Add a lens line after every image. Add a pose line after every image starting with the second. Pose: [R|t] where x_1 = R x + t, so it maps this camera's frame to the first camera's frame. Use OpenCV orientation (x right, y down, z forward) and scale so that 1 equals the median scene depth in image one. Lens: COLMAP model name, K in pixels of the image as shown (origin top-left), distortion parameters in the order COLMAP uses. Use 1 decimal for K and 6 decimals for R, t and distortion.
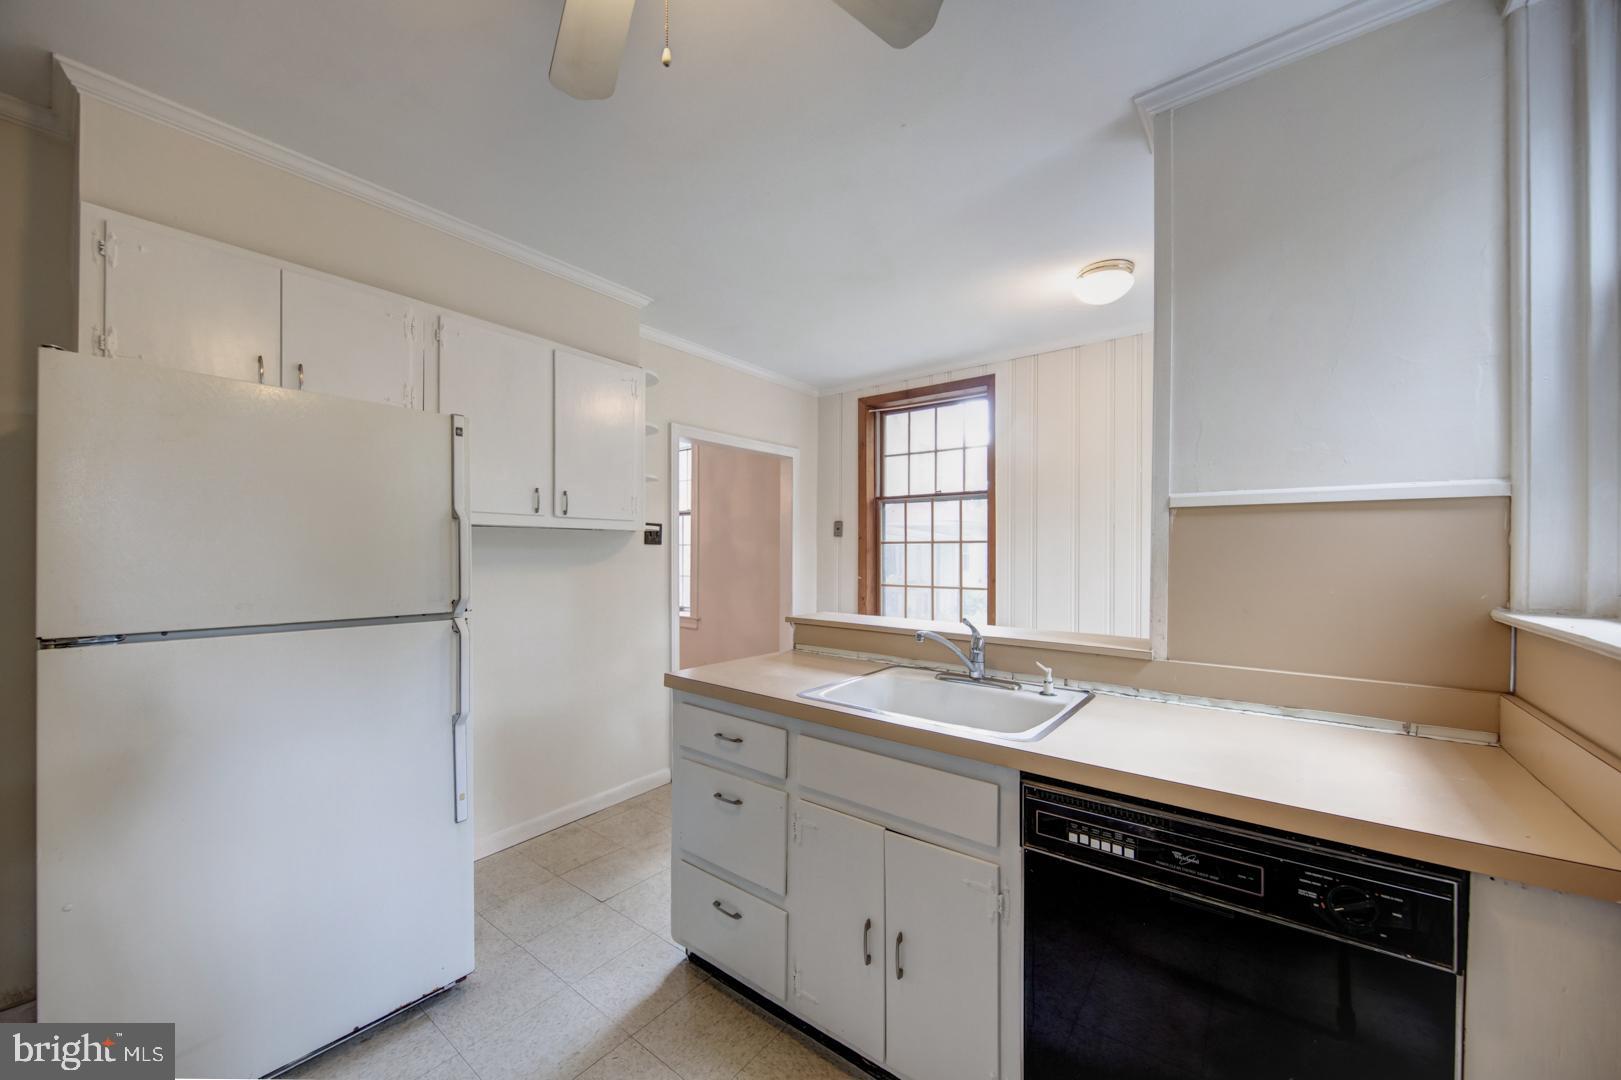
lens RADIAL K [[589.1, 0, 812.1], [0, 589.1, 555.2], [0, 0, 1]] dist [0.000155, -0.003043]
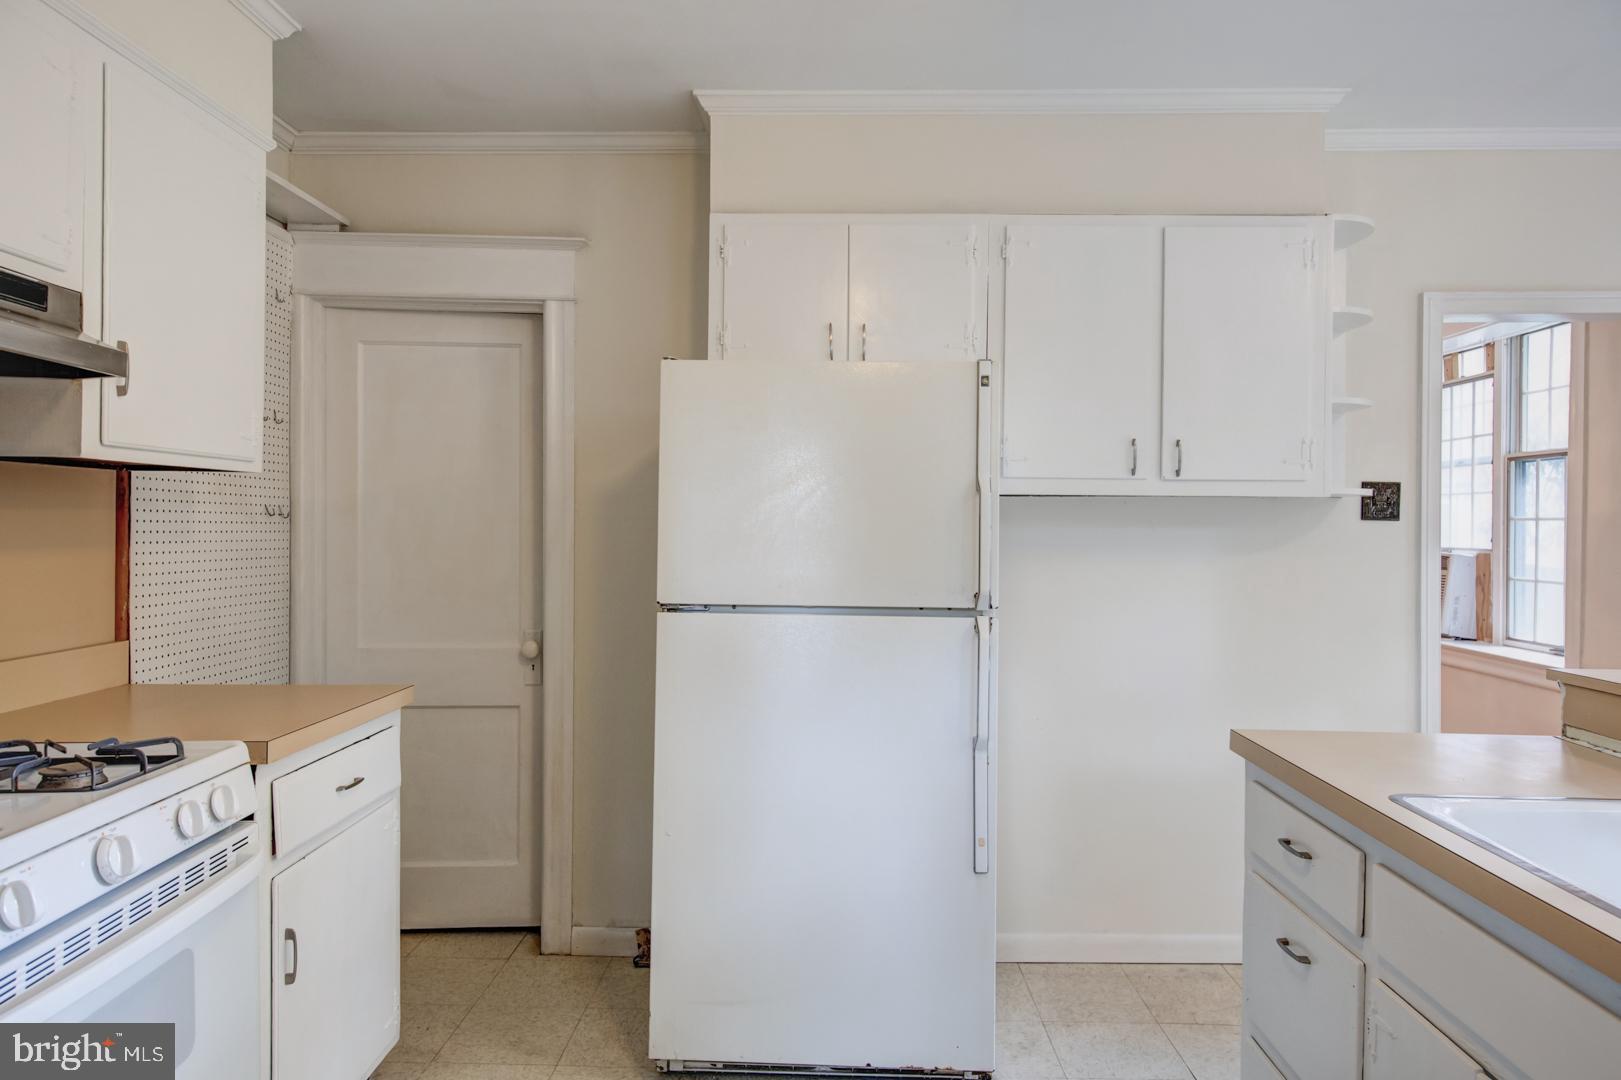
lens RADIAL K [[1033.3, 0, 807.4], [0, 1033.3, 531.8], [0, 0, 1]] dist [0.000655, 0.000094]
pose [[0.598871, 0.007312, -0.800812, 0.355363], [-0.010334, 0.999946, 0.001402, -0.005958], [0.800779, 0.007436, 0.598914, -0.020701]]
